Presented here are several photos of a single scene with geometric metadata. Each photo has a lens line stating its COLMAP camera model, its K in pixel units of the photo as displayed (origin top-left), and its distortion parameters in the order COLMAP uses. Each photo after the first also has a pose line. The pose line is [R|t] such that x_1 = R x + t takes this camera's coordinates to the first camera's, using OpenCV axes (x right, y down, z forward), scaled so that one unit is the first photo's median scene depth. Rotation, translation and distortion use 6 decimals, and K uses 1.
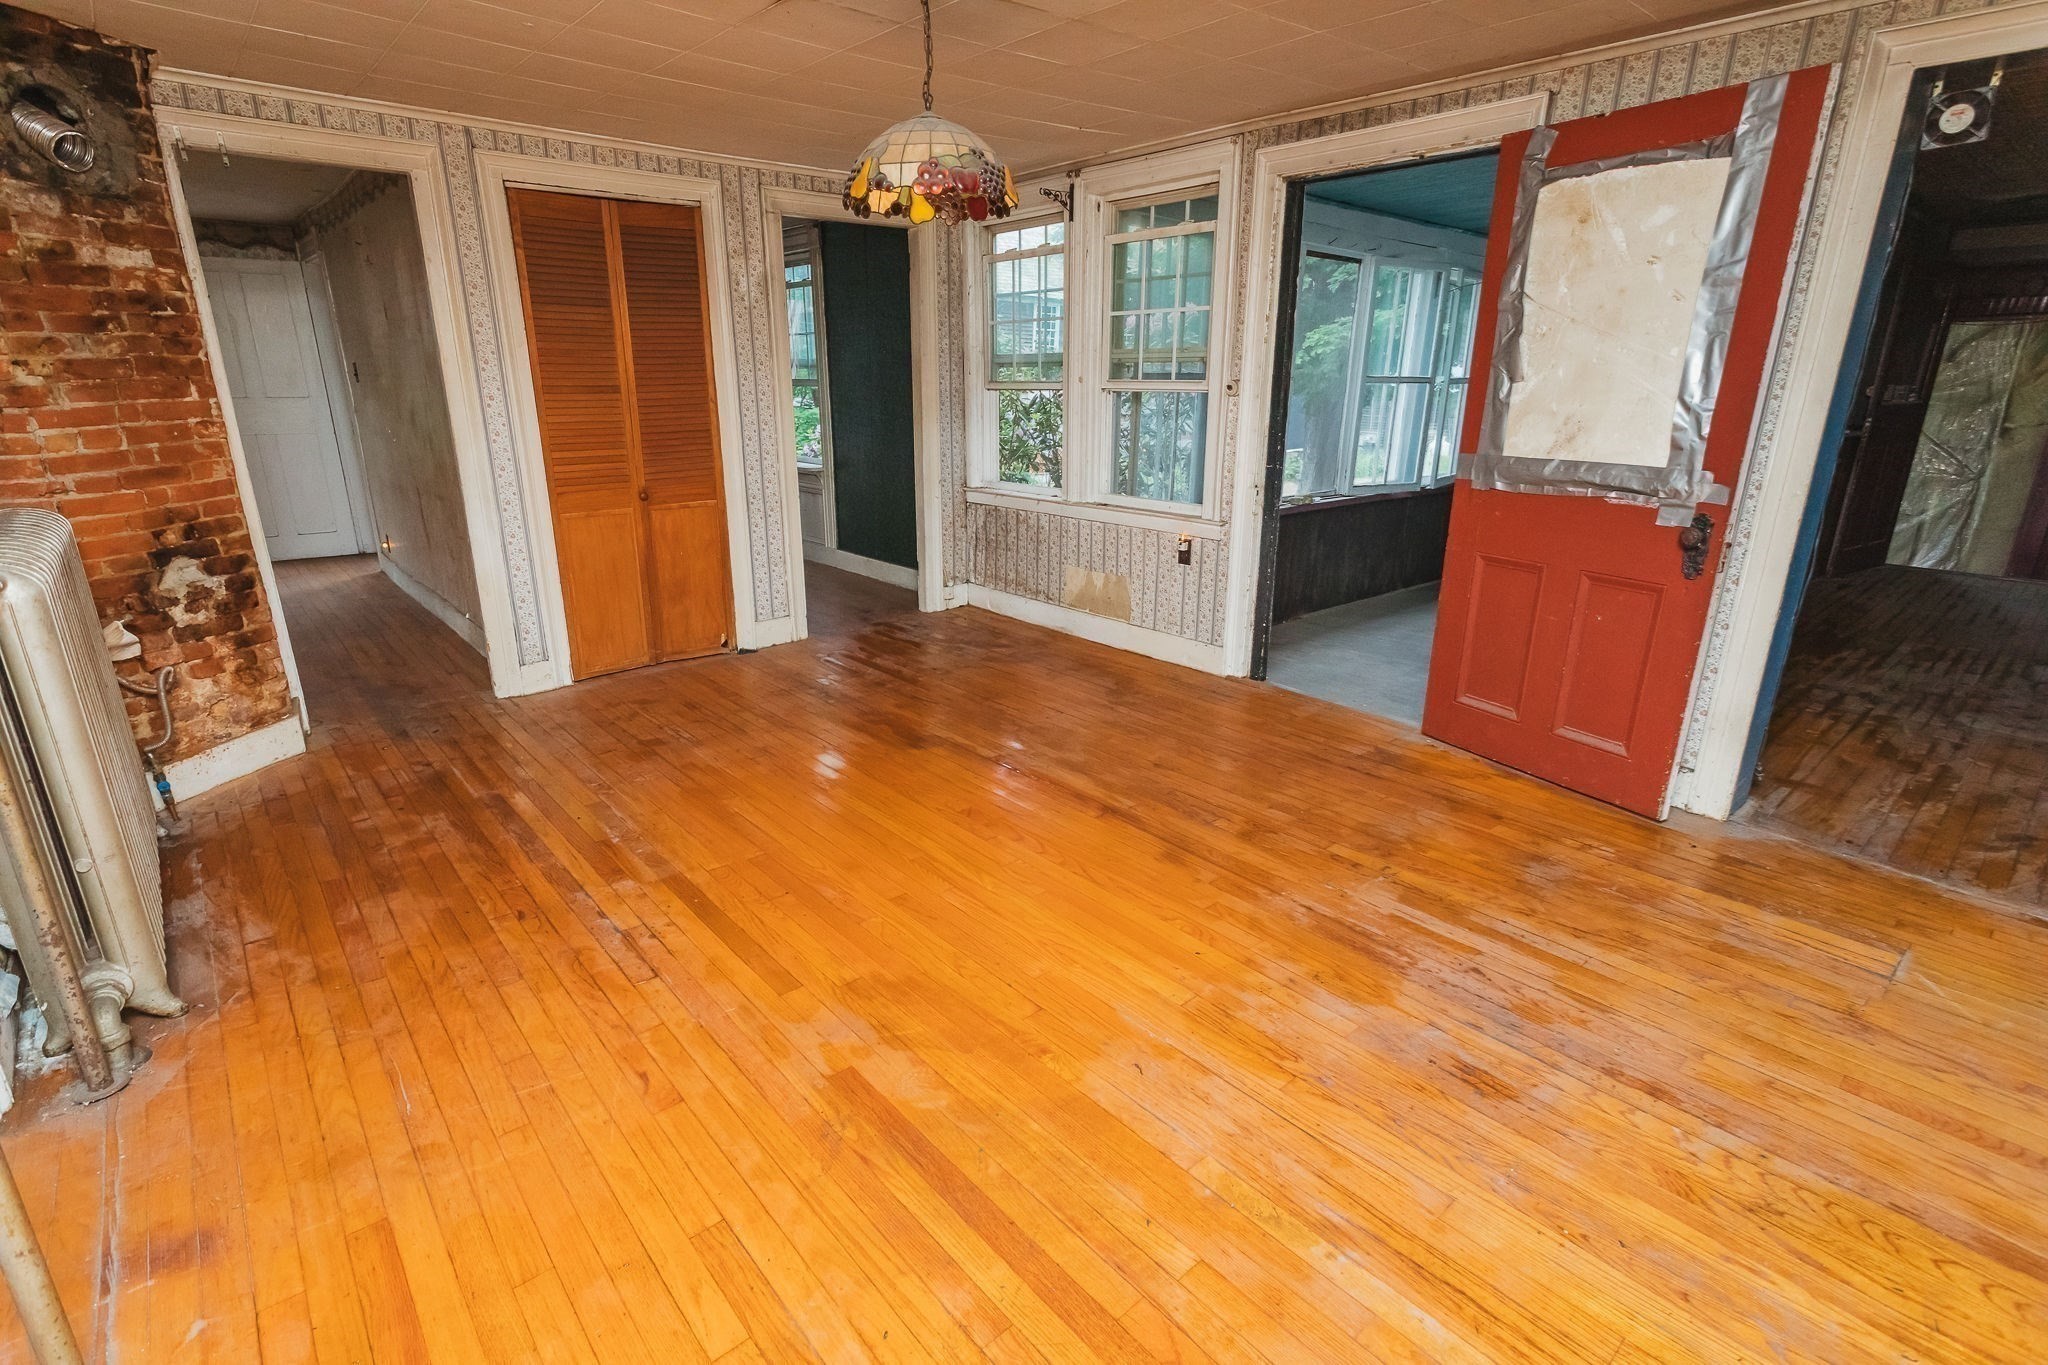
lens RADIAL K [[976.1, 0, 1024.0], [0, 976.1, 682.5], [0, 0, 1]] dist [-0.000398, 0.001332]
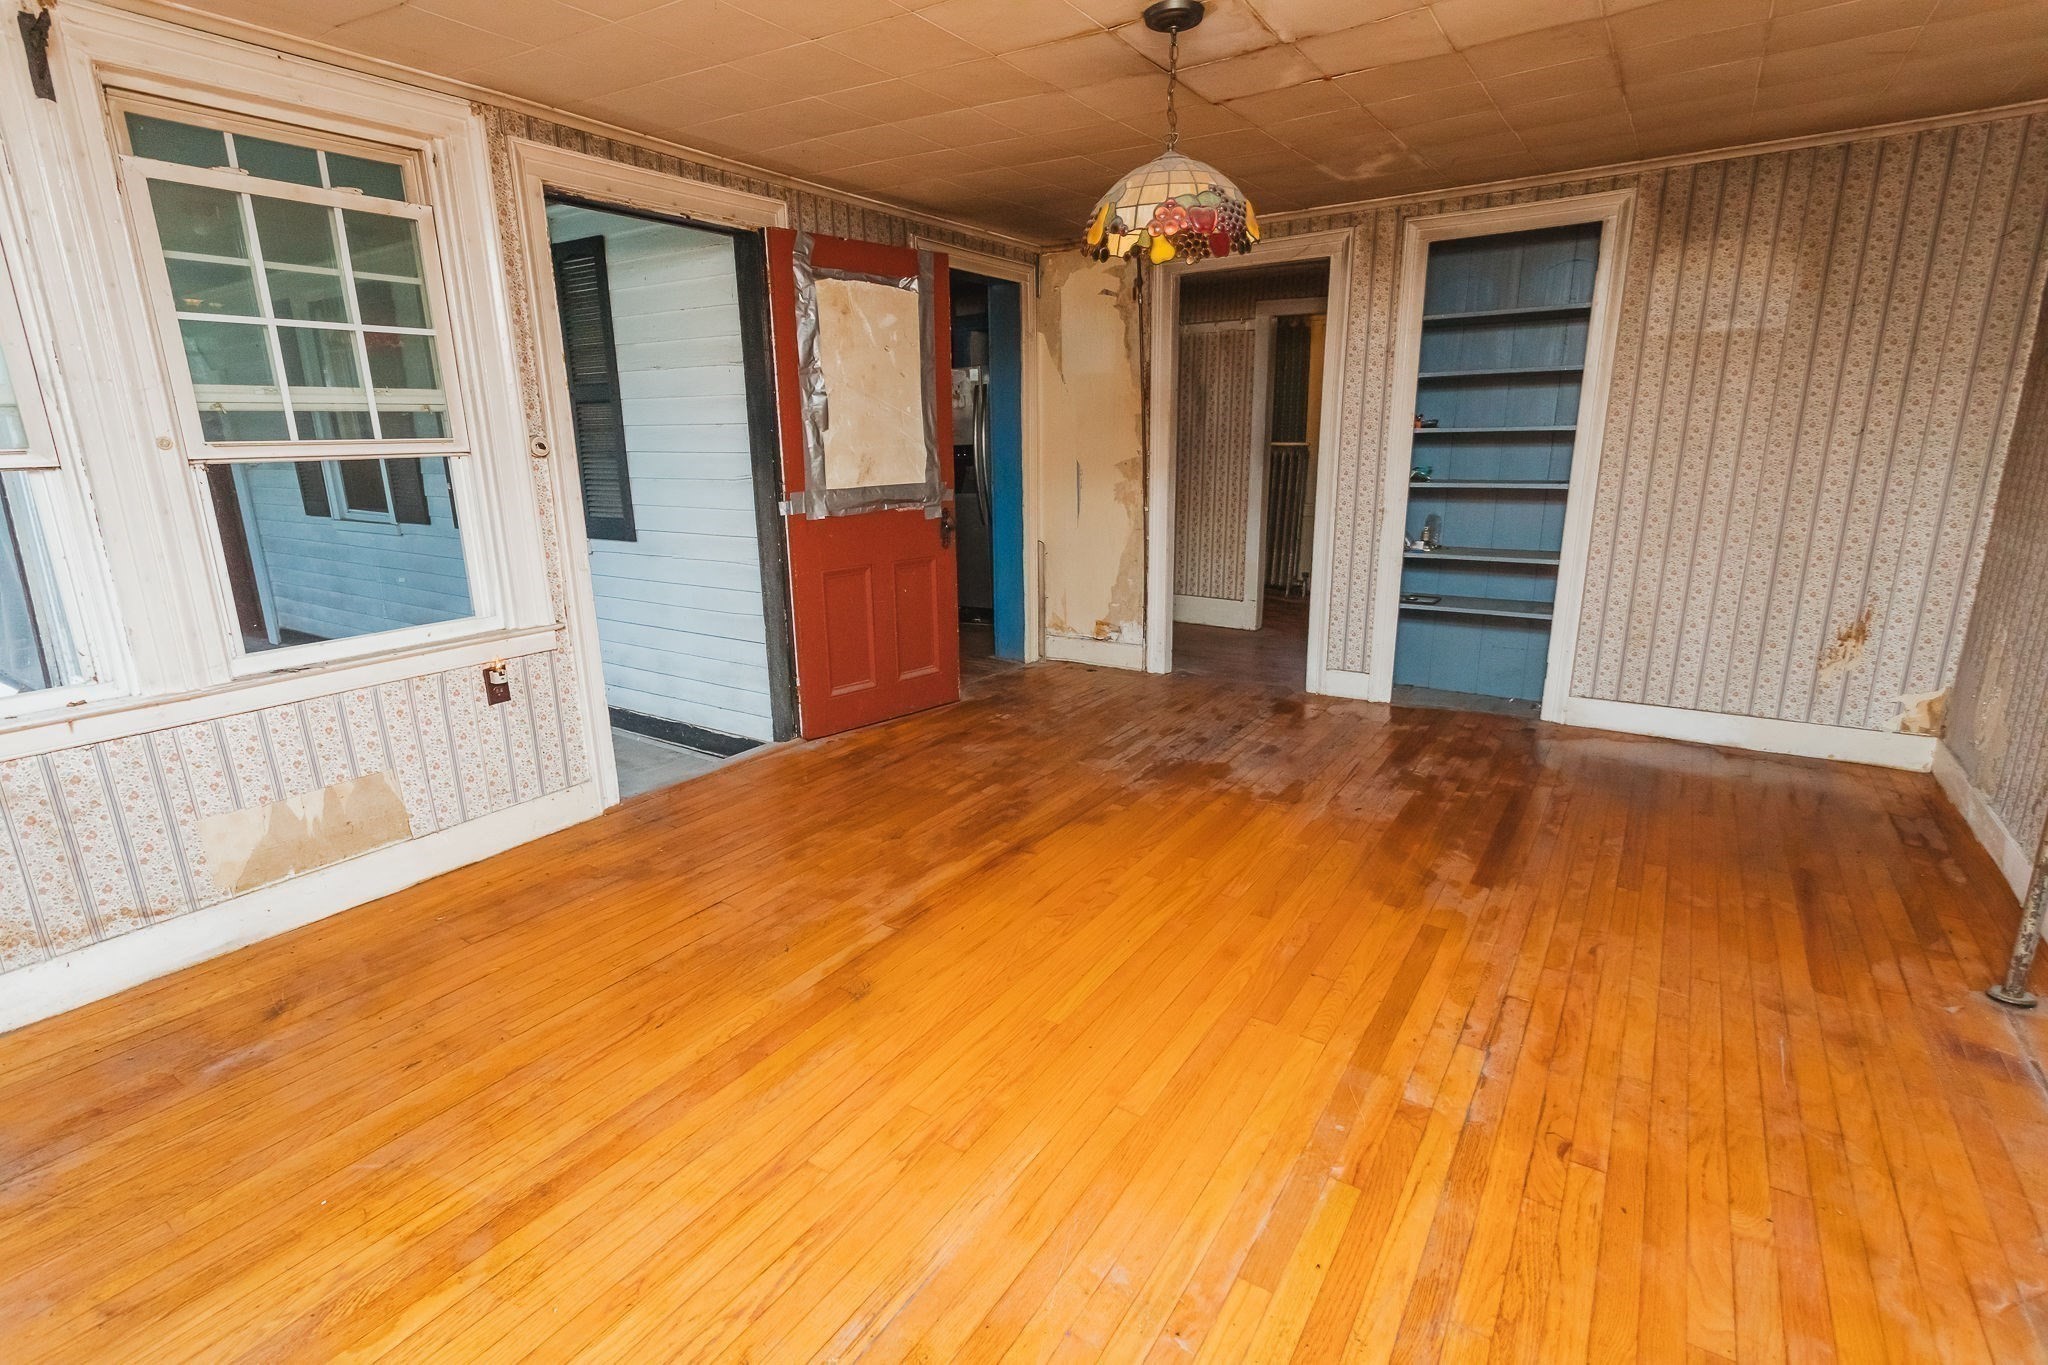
lens RADIAL K [[976.1, 0, 1024.0], [0, 976.1, 682.5], [0, 0, 1]] dist [-0.000398, 0.001332]
pose [[-0.269266, -0.239695, 0.932760, -0.861825], [0.306243, 0.896950, 0.318898, -0.362587], [-0.913078, 0.371519, -0.168113, 1.173461]]
